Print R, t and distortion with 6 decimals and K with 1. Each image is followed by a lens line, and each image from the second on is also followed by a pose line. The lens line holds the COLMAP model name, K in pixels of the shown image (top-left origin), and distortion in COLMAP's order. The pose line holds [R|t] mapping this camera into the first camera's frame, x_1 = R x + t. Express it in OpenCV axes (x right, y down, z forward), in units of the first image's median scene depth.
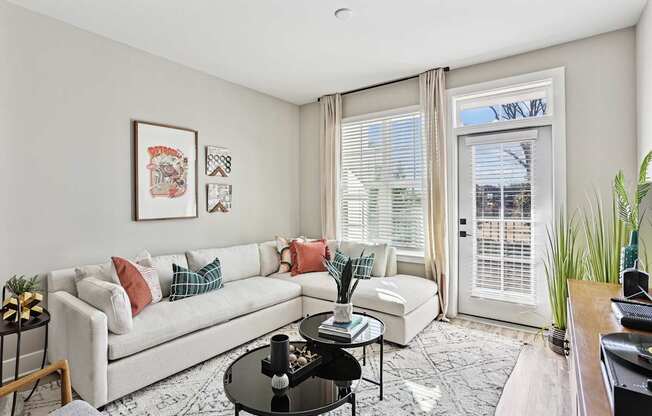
lens RADIAL K [[312.5, 0, 325.6], [0, 312.5, 204.6], [0, 0, 1]] dist [-0.054868, 0.032030]
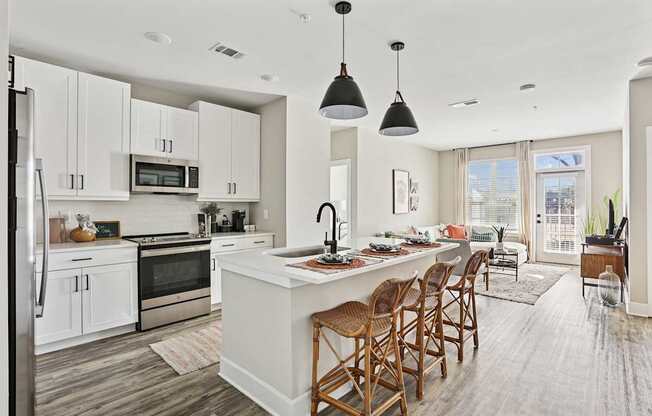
lens RADIAL K [[319.4, 0, 343.4], [0, 319.4, 207.6], [0, 0, 1]] dist [-0.000851, 0.000153]
pose [[0.998521, 0.004933, -0.054152, -0.725905], [-0.005005, 0.999987, -0.001191, 0.010562], [0.054145, 0.001460, 0.998532, -1.165696]]
